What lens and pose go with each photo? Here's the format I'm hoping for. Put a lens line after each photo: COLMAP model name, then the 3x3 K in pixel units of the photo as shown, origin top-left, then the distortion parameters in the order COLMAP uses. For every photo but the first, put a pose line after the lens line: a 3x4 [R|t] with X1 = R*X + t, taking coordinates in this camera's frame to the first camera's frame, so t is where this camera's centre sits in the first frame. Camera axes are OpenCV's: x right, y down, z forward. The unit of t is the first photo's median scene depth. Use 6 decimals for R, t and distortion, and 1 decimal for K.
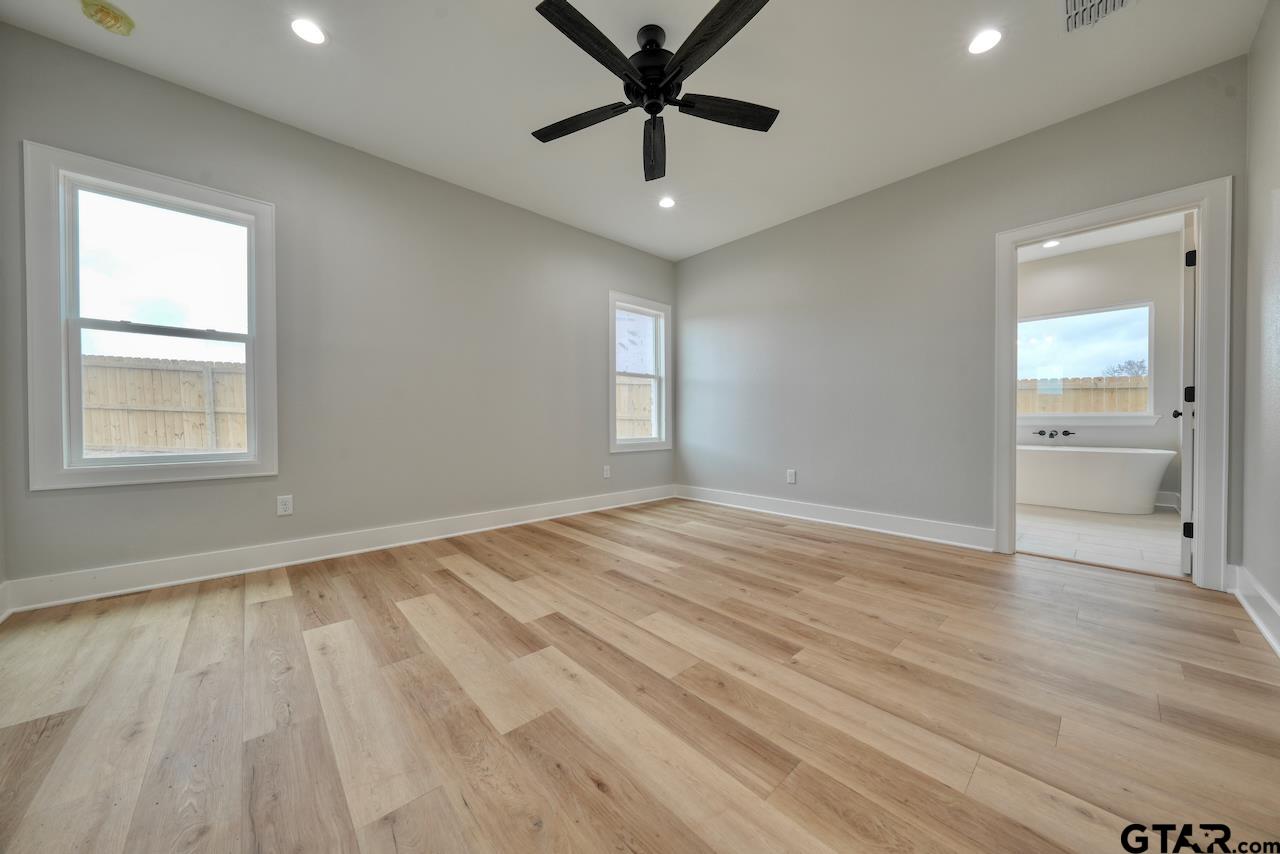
lens RADIAL K [[431.3, 0, 641.2], [0, 431.3, 423.3], [0, 0, 1]] dist [-0.005051, 0.000714]
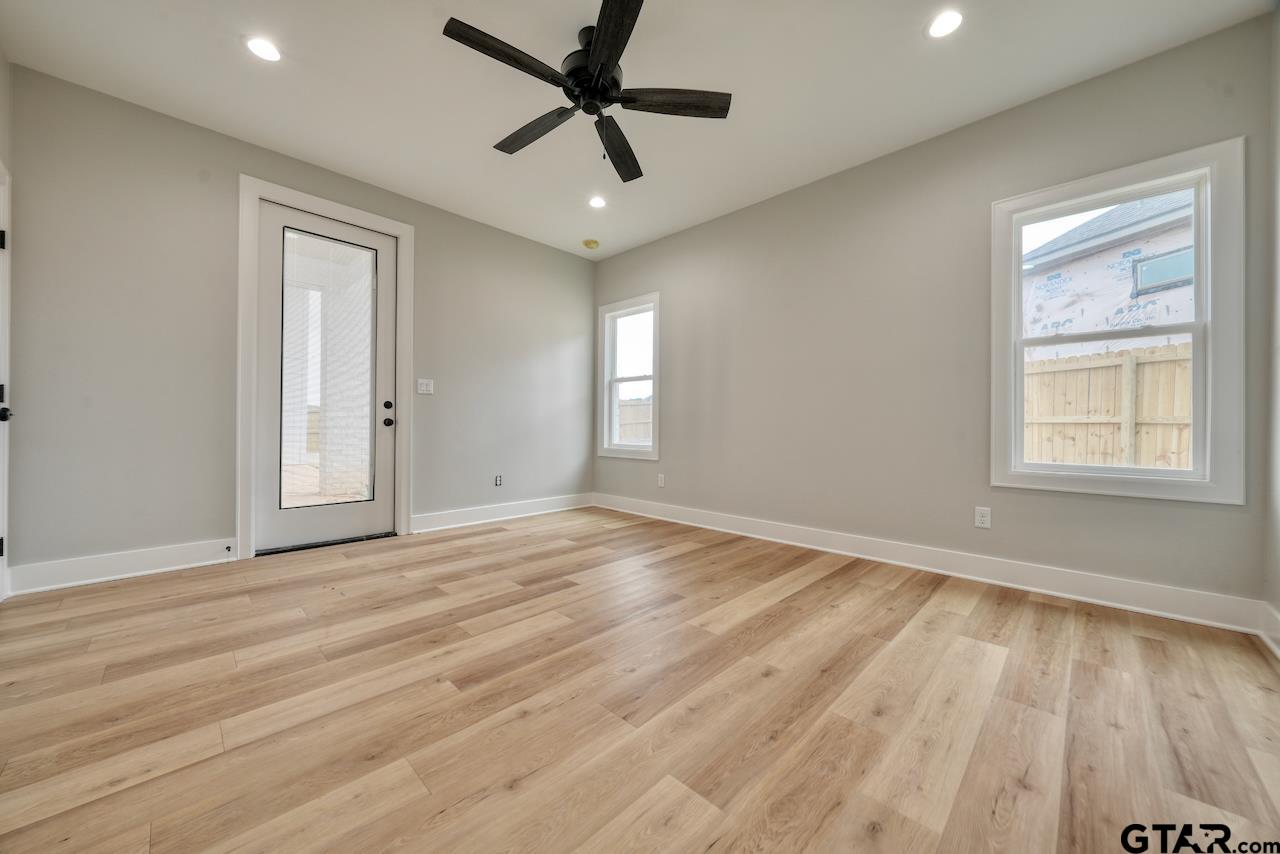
lens RADIAL K [[461.3, 0, 640.6], [0, 461.3, 421.0], [0, 0, 1]] dist [-0.006711, -0.000275]
pose [[0.061000, -0.010241, -0.998085, 1.147601], [-0.016939, 0.999793, -0.011294, -0.006186], [0.997994, 0.017596, 0.060814, 1.128439]]
